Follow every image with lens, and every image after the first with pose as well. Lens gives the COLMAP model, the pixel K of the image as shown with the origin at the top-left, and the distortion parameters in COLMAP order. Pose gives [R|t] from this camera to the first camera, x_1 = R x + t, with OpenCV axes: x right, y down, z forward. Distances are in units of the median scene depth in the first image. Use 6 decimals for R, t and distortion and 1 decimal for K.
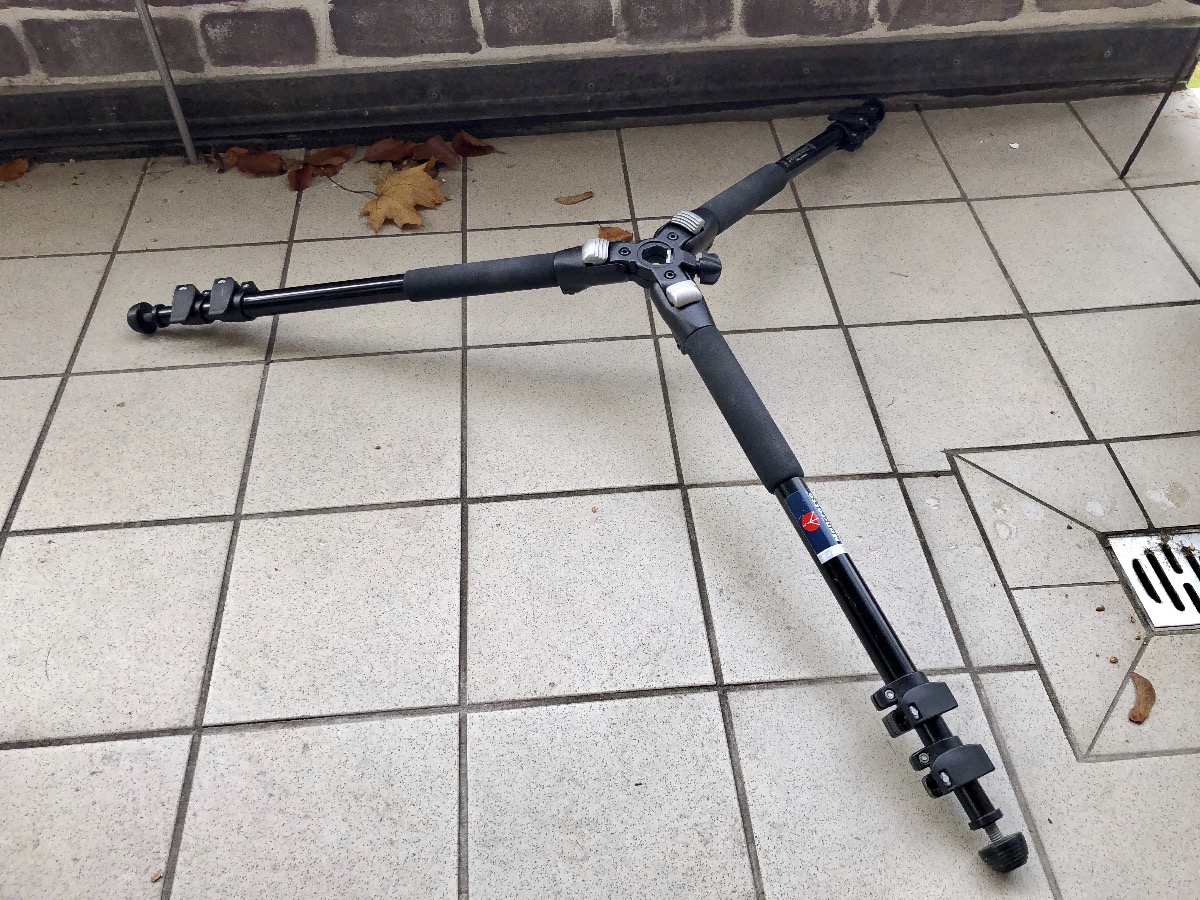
lens RADIAL K [[958.0, 0, 600.0], [0, 958.0, 450.0], [0, 0, 1]] dist [-0.005496, -0.006571]
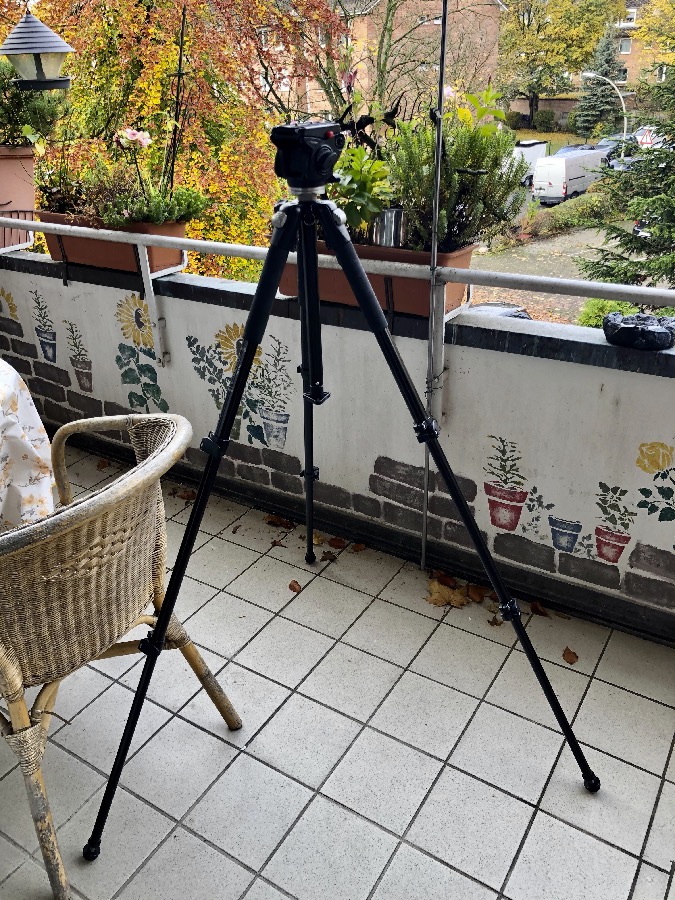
lens RADIAL K [[724.4, 0, 343.3], [0, 724.4, 449.4], [0, 0, 1]] dist [0.036739, -0.044769]
pose [[0.796165, 0.264993, -0.543968, 0.320006], [-0.439977, 0.870693, -0.219805, -0.085793], [0.415382, 0.414334, 0.809806, -0.665009]]
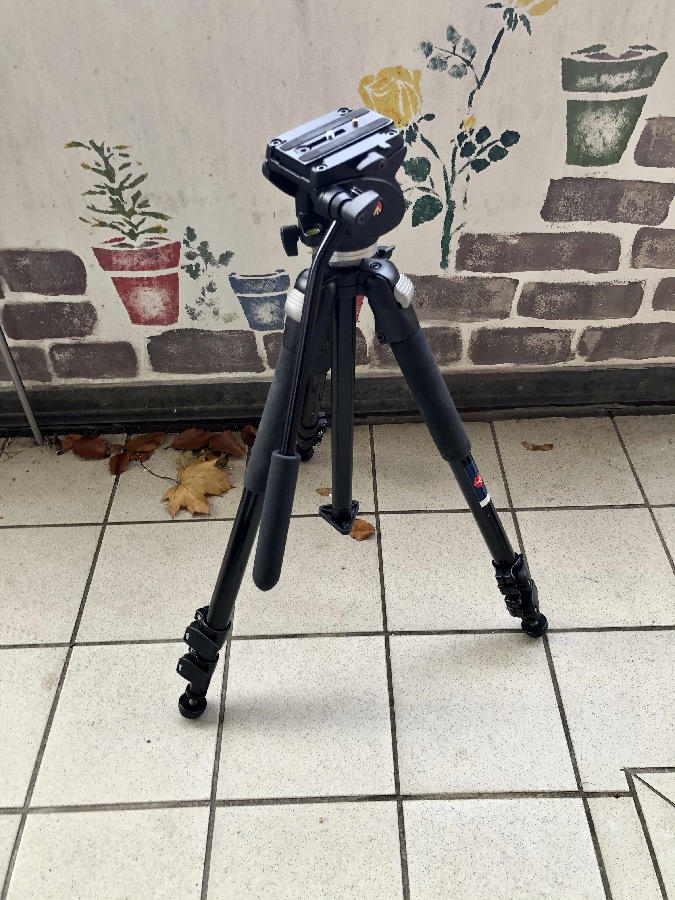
lens RADIAL K [[724.4, 0, 343.3], [0, 724.4, 449.4], [0, 0, 1]] dist [0.036739, -0.044769]
pose [[0.997908, 0.040581, -0.050334, 0.035176], [-0.045264, 0.994380, -0.095702, -0.224608], [0.046167, 0.097780, 0.994137, 0.043102]]
